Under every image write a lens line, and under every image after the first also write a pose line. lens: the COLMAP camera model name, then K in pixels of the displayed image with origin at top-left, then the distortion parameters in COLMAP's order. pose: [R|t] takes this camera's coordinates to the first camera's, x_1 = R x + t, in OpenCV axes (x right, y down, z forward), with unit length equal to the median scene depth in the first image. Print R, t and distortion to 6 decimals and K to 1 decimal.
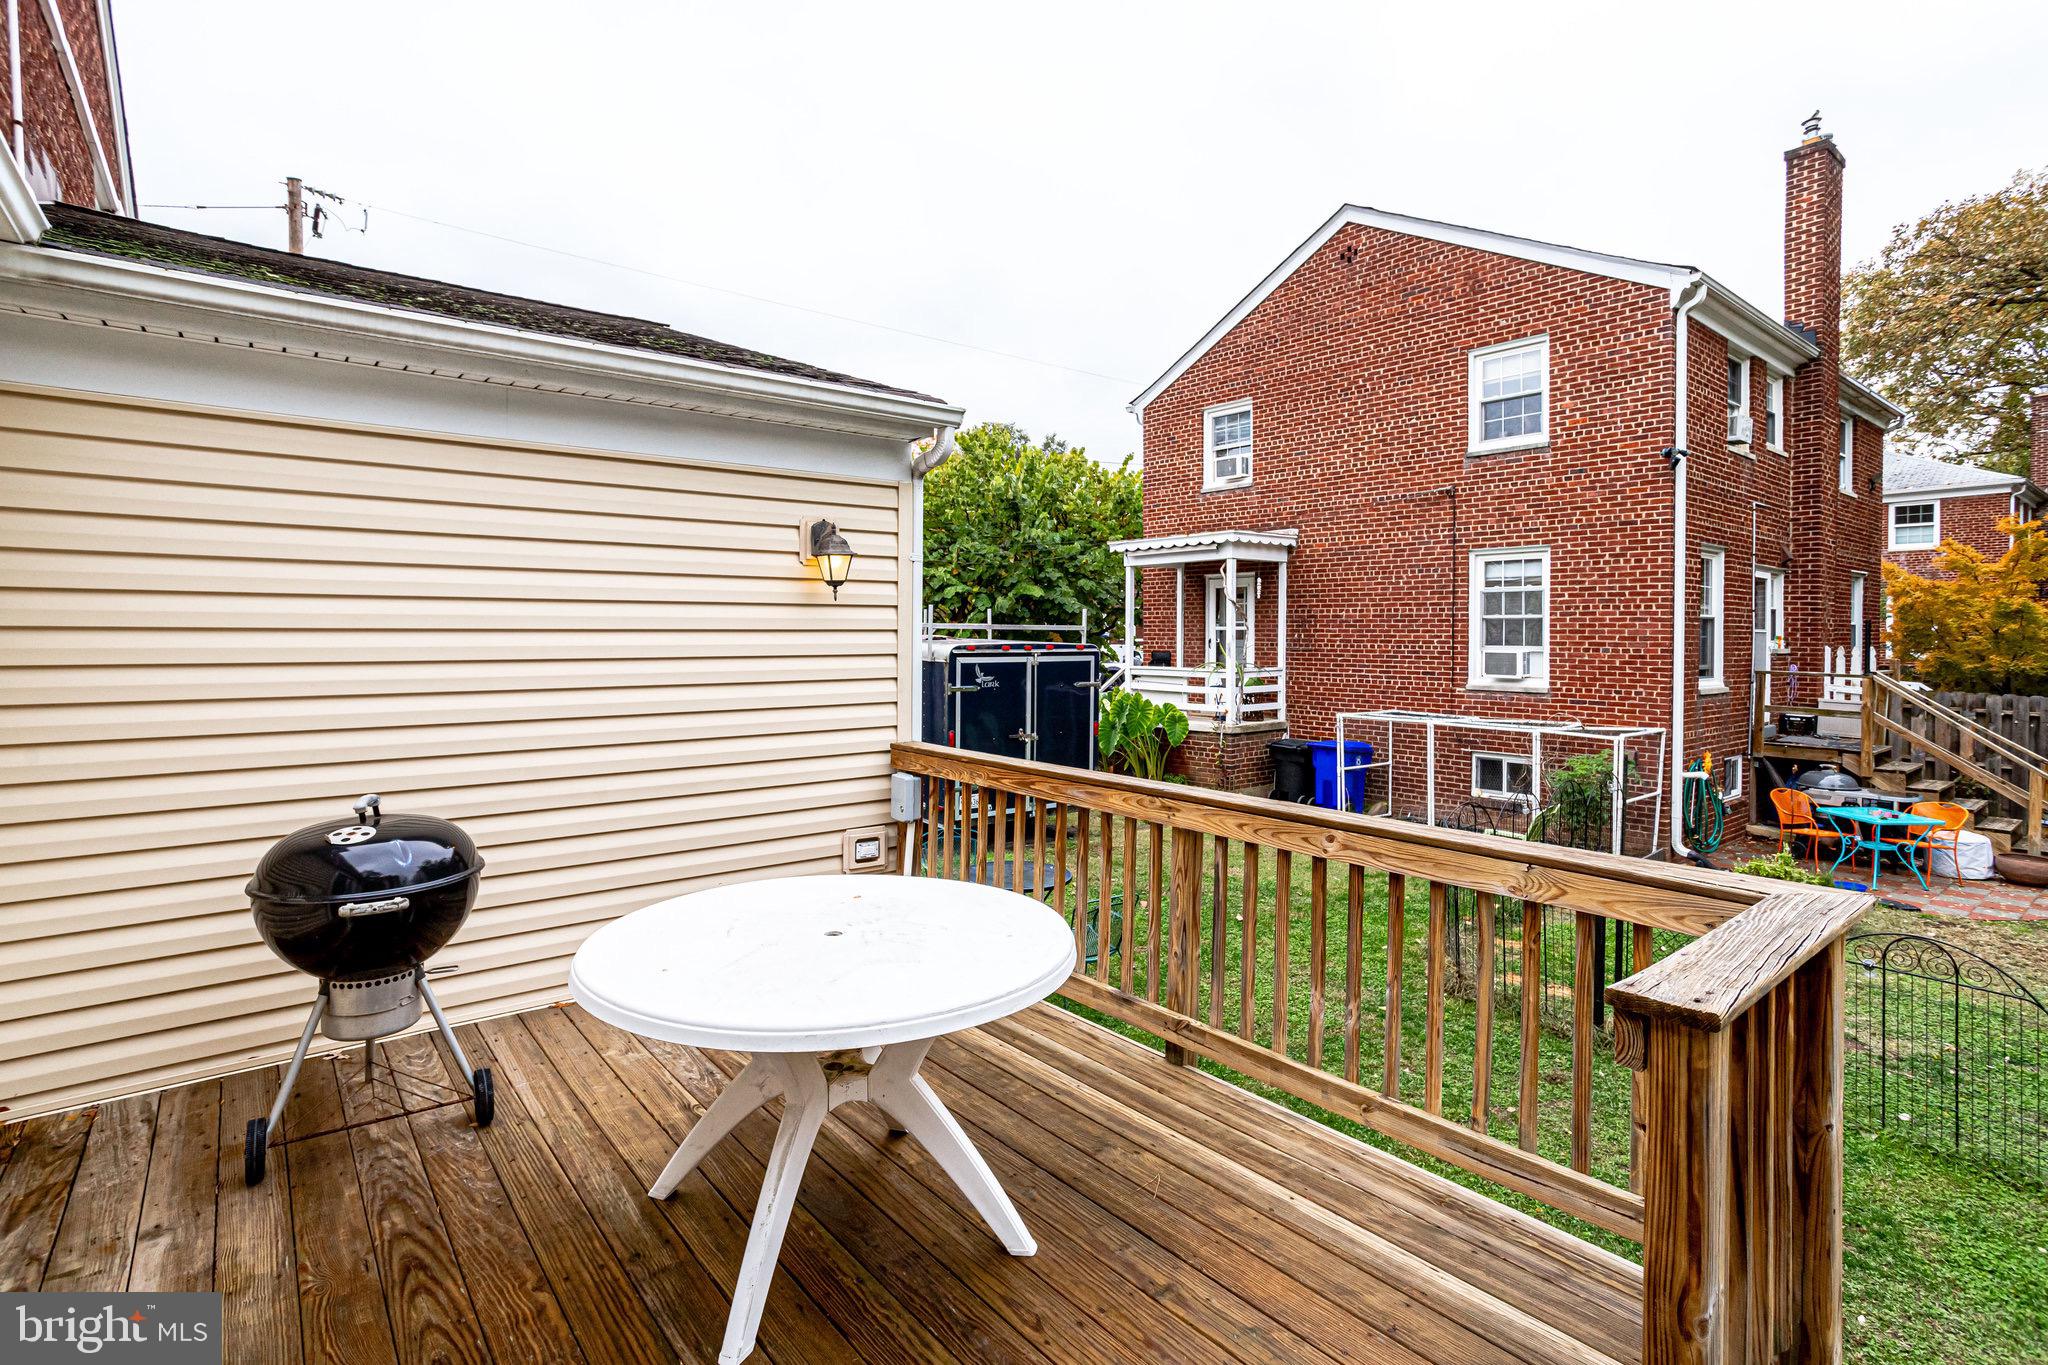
lens RADIAL K [[995.3, 0, 1035.8], [0, 995.3, 618.8], [0, 0, 1]] dist [-0.034332, 0.017749]
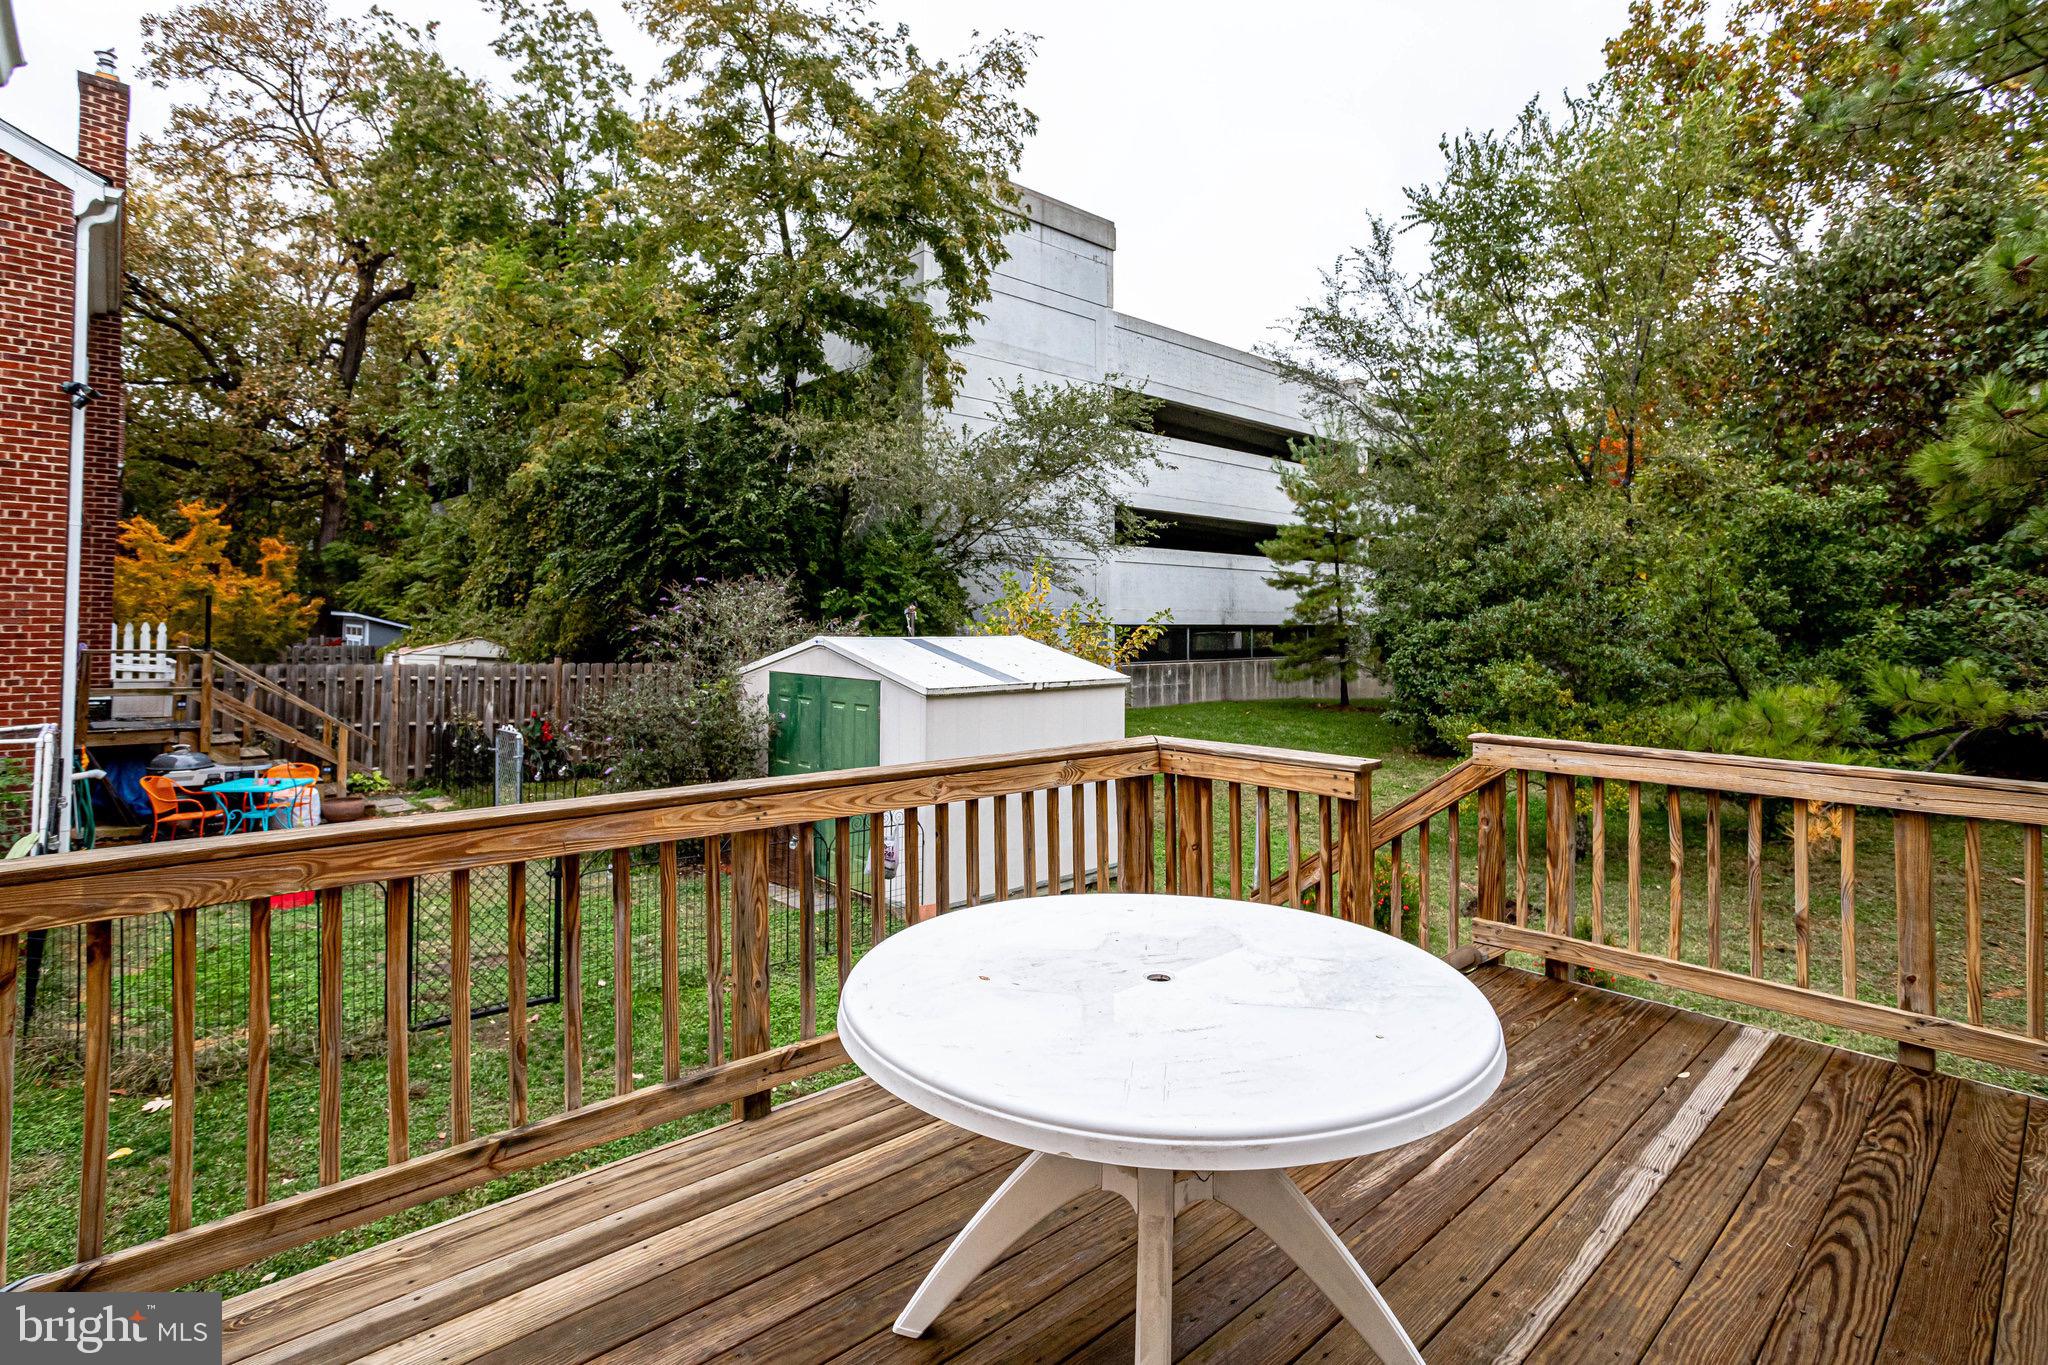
lens RADIAL K [[995.3, 0, 1006.7], [0, 995.3, 580.8], [0, 0, 1]] dist [-0.034332, 0.017749]
pose [[-0.052562, 0.039345, 0.997842, -0.156173], [-0.022454, 0.998924, -0.040570, 0.006592], [-0.998365, -0.024538, -0.051622, 0.185802]]
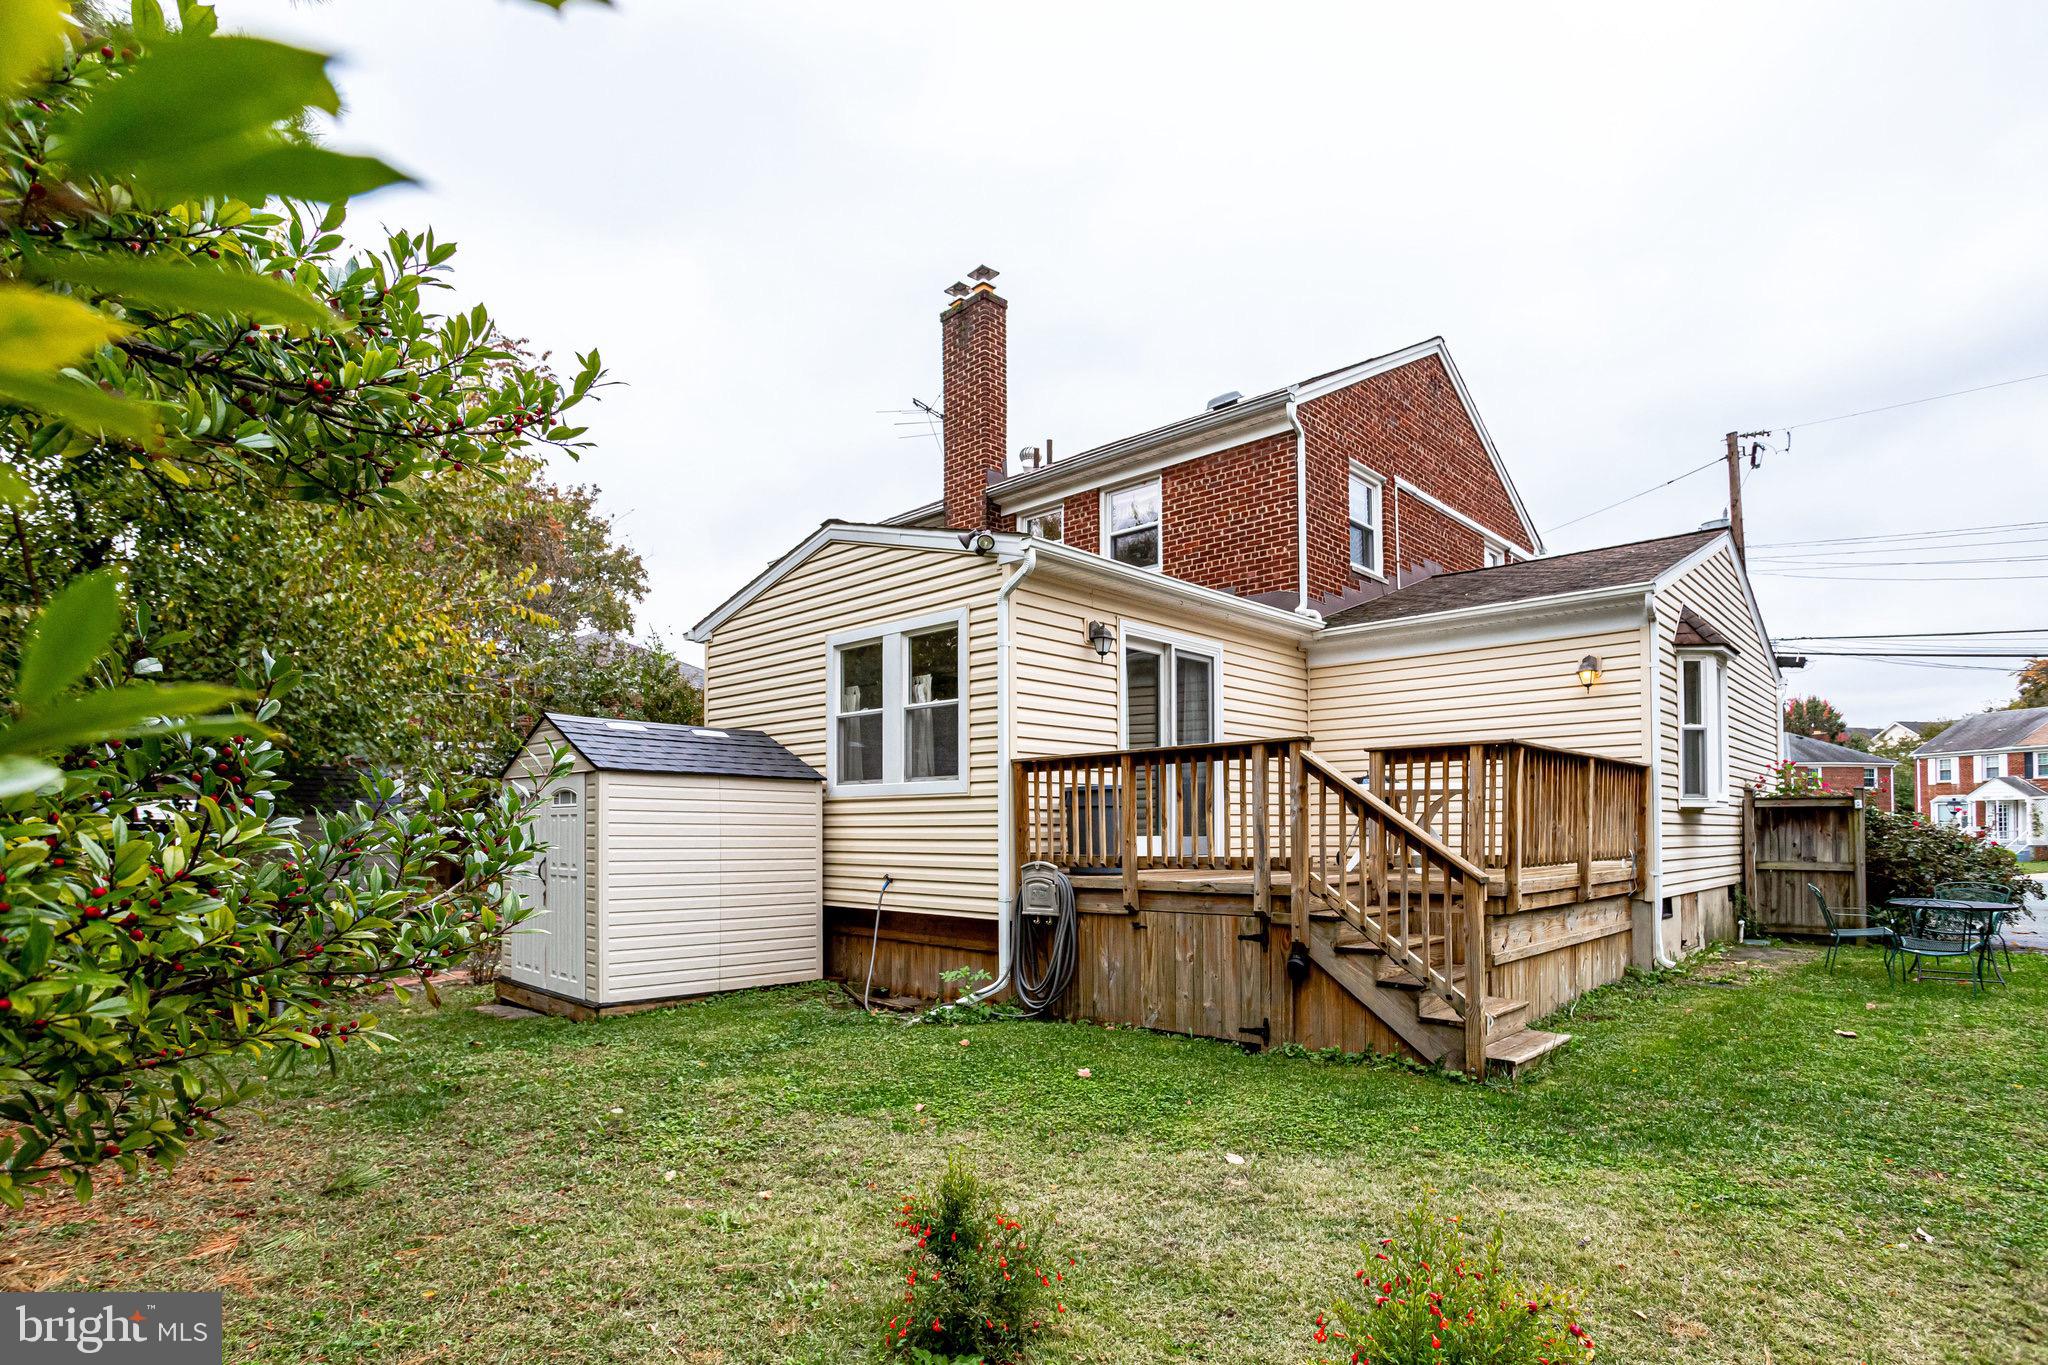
lens RADIAL K [[995.3, 0, 1013.9], [0, 995.3, 818.0], [0, 0, 1]] dist [-0.034332, 0.017749]
pose [[0.116865, -0.010332, -0.993094, 0.550281], [0.015252, 0.999847, -0.008608, 0.078181], [0.993031, -0.014140, 0.117004, -0.140424]]
